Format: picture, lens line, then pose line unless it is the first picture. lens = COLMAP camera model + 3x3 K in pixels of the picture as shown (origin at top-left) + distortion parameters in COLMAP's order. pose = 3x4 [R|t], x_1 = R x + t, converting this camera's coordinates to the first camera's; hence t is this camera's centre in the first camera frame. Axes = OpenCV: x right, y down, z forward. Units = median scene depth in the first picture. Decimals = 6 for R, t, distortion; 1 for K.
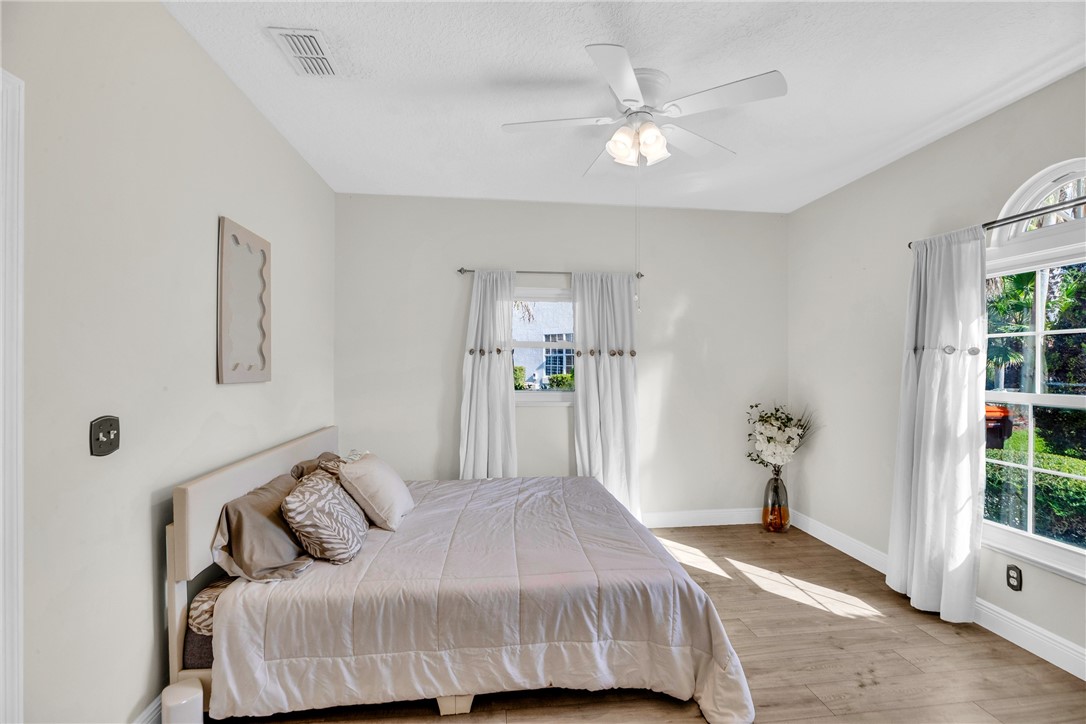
lens RADIAL K [[499.4, 0, 551.2], [0, 499.4, 366.5], [0, 0, 1]] dist [-0.045268, 0.015828]
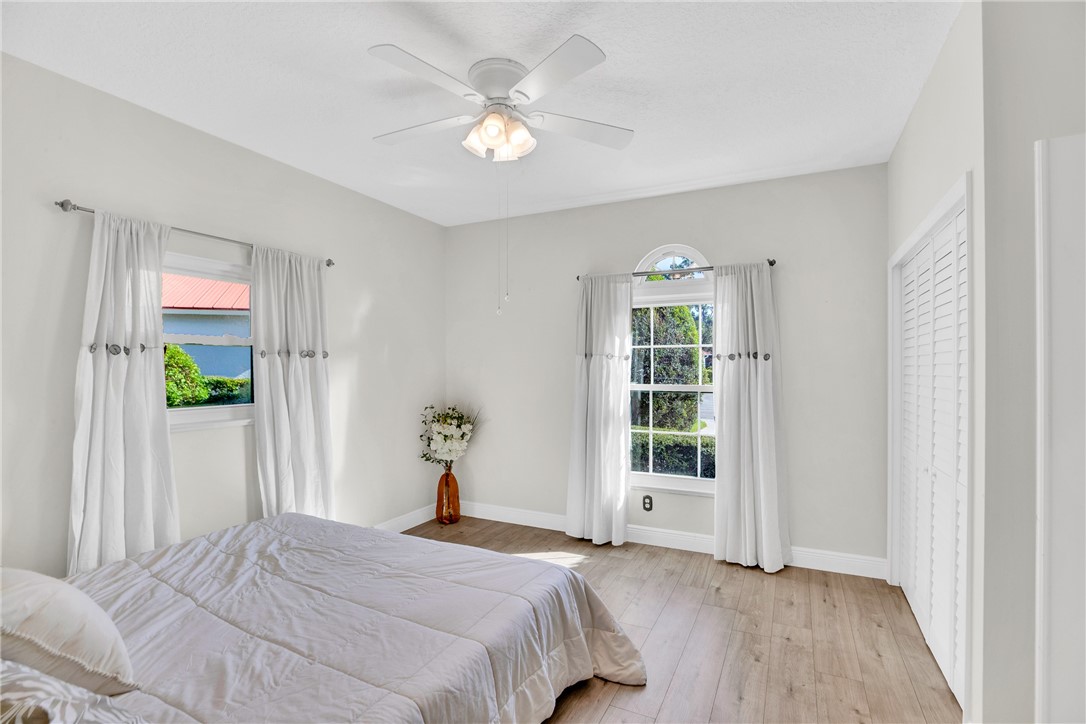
lens RADIAL K [[499.4, 0, 551.2], [0, 499.4, 366.5], [0, 0, 1]] dist [-0.045268, 0.015828]
pose [[0.548033, -0.004253, 0.836446, -0.347388], [0.006620, 0.999978, 0.000748, -0.004768], [-0.836431, 0.005127, 0.548049, 0.239459]]
